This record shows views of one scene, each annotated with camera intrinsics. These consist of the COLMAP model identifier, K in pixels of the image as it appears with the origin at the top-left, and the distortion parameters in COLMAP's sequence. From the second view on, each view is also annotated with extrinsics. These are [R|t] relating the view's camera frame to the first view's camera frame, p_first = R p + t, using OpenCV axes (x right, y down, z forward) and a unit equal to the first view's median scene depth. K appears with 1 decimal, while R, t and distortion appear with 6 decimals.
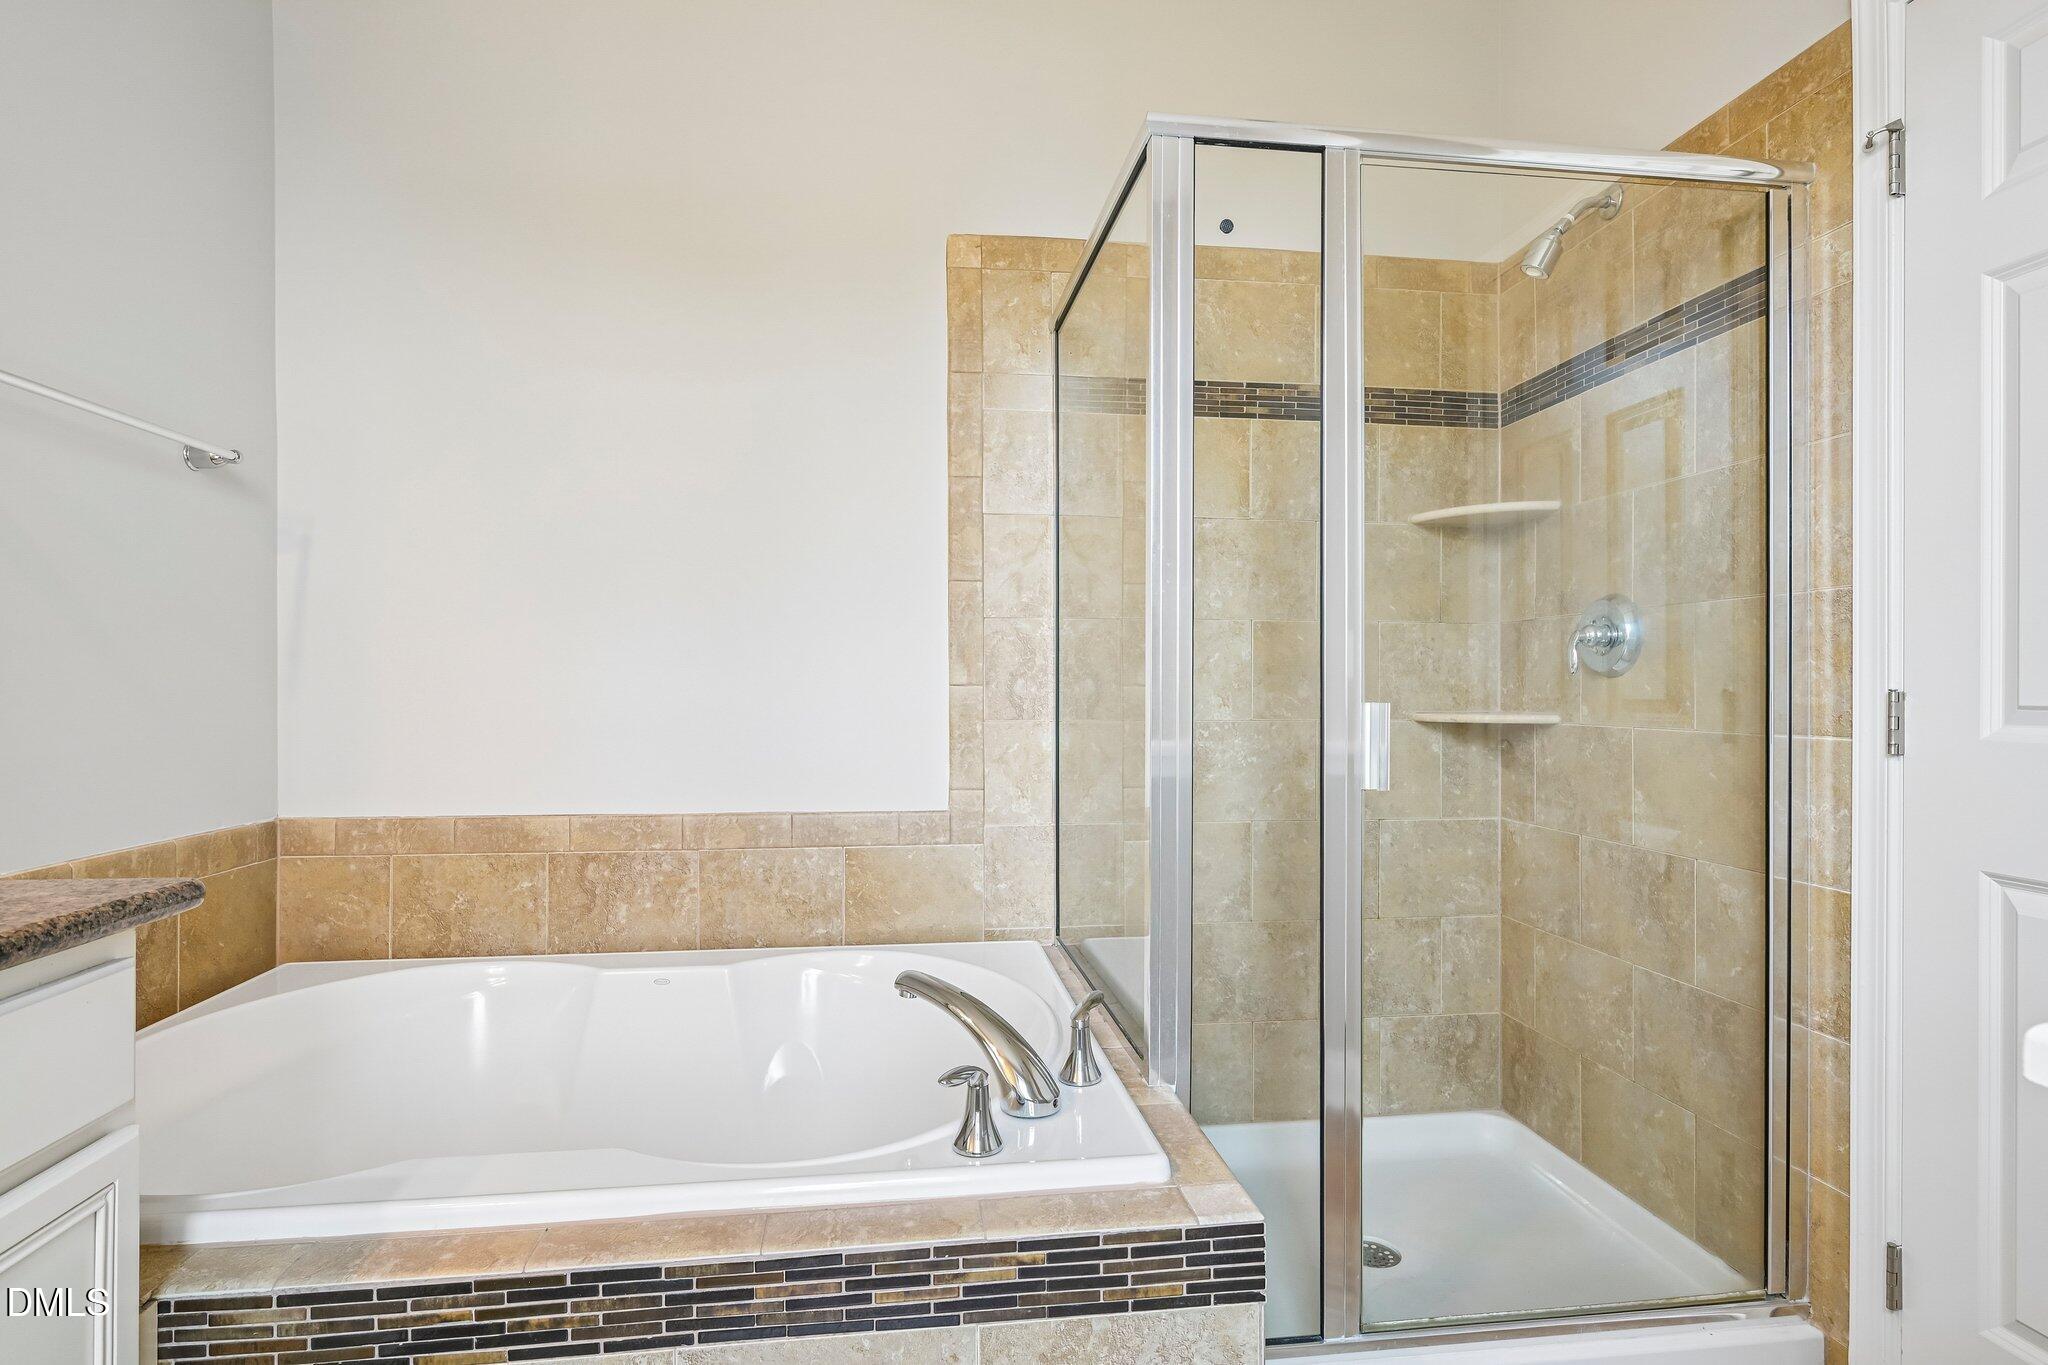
lens RADIAL K [[1046.7, 0, 1024.9], [0, 1046.7, 685.0], [0, 0, 1]] dist [0.002281, 0.000299]
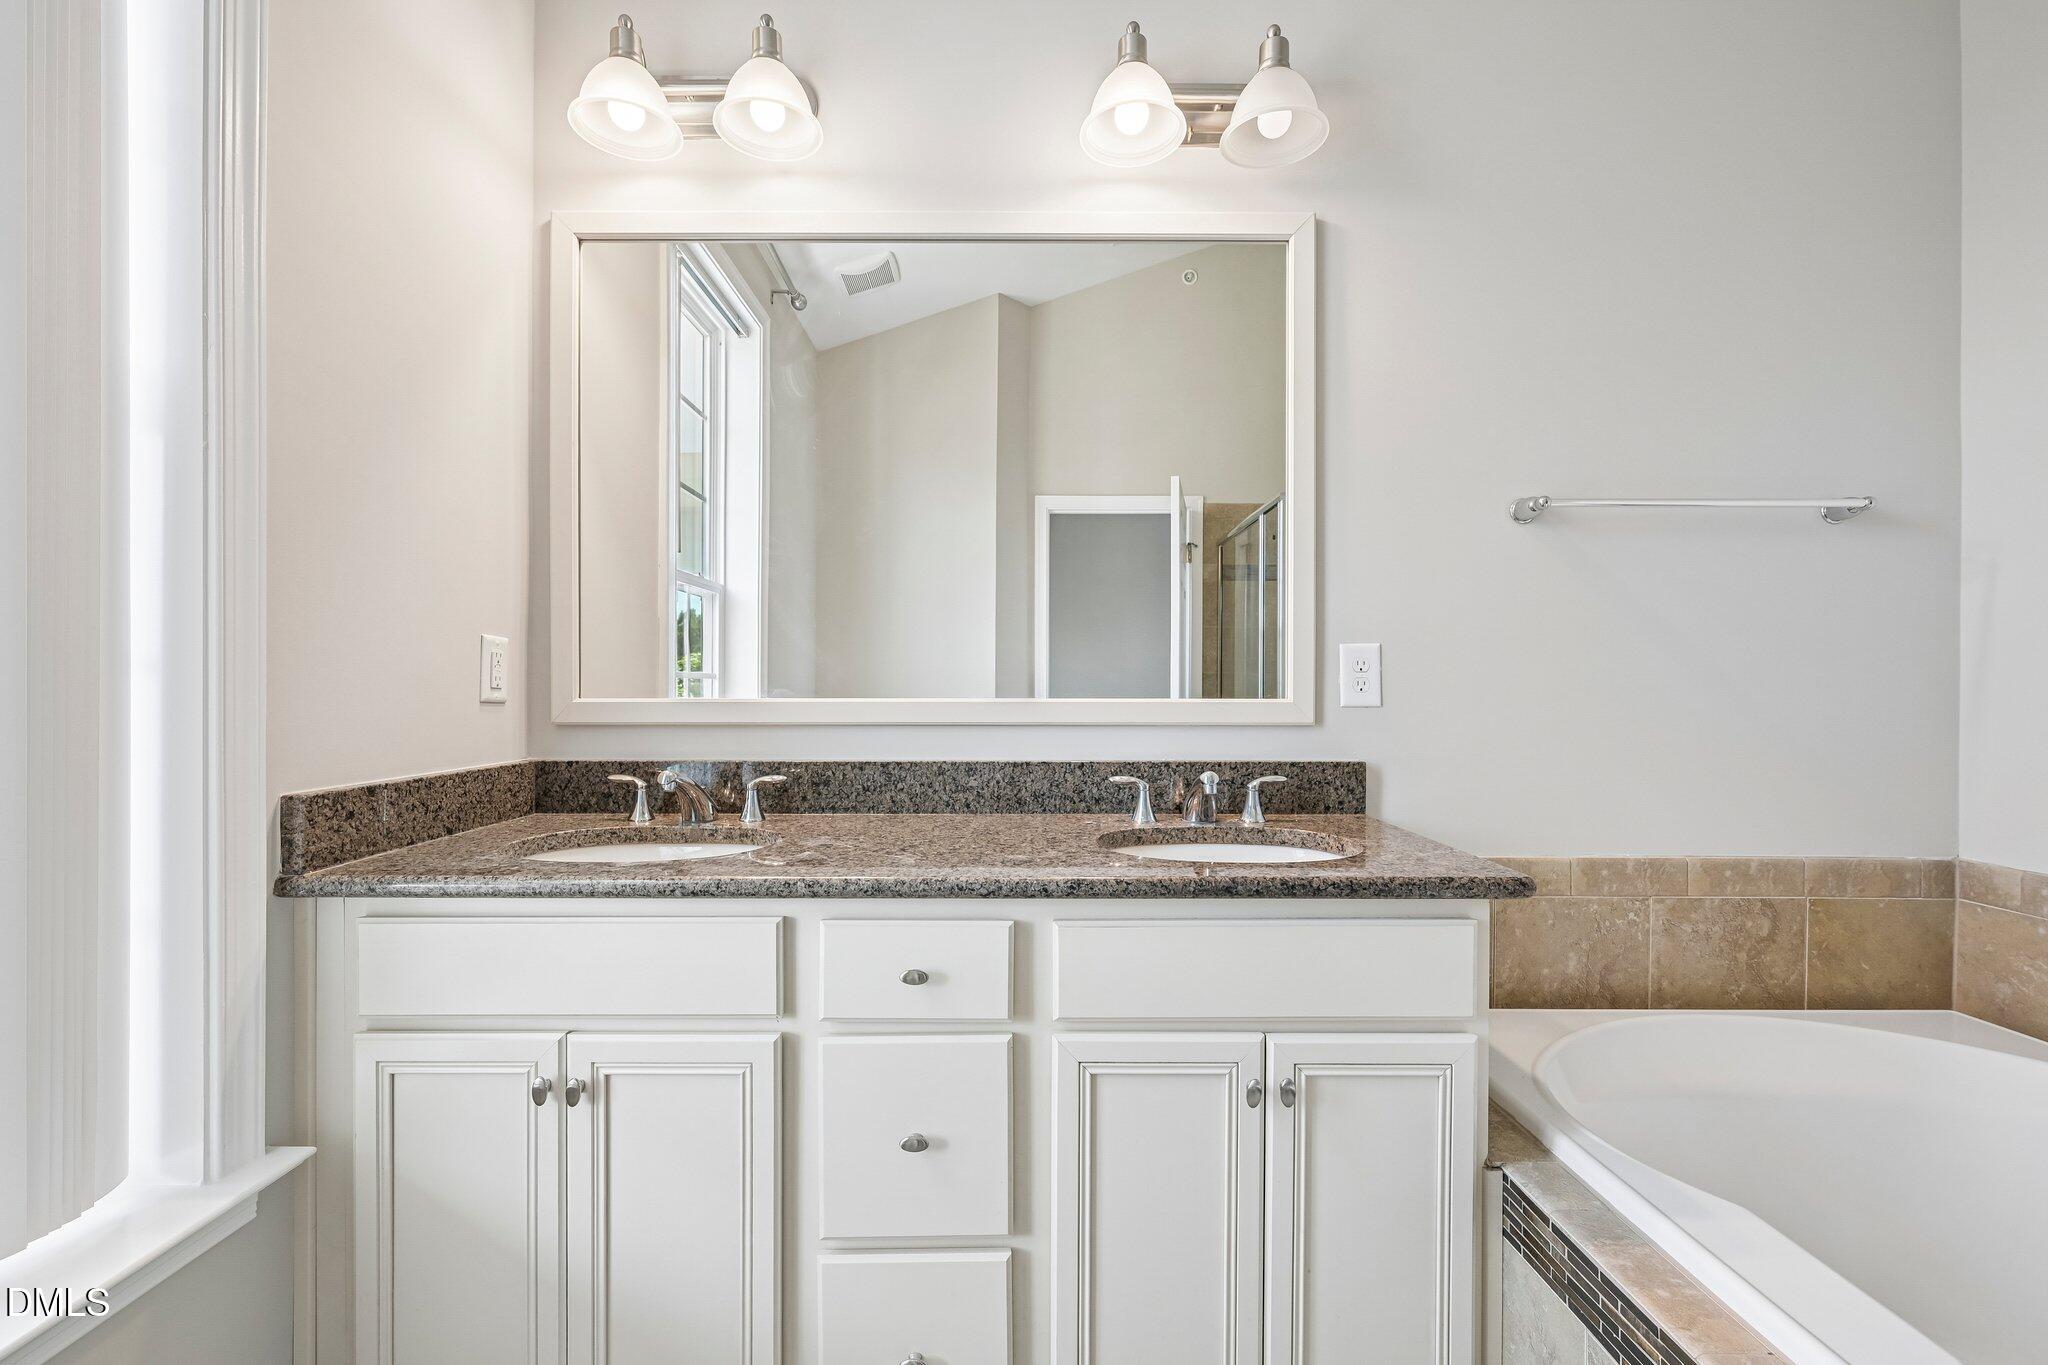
lens RADIAL K [[892.2, 0, 1024.3], [0, 892.2, 687.6], [0, 0, 1]] dist [0.000293, 0.000536]
pose [[-0.139749, -0.003911, -0.990179, 0.238290], [0.000698, 0.999992, -0.004049, -0.029648], [0.990187, -0.001257, -0.139746, 0.285238]]
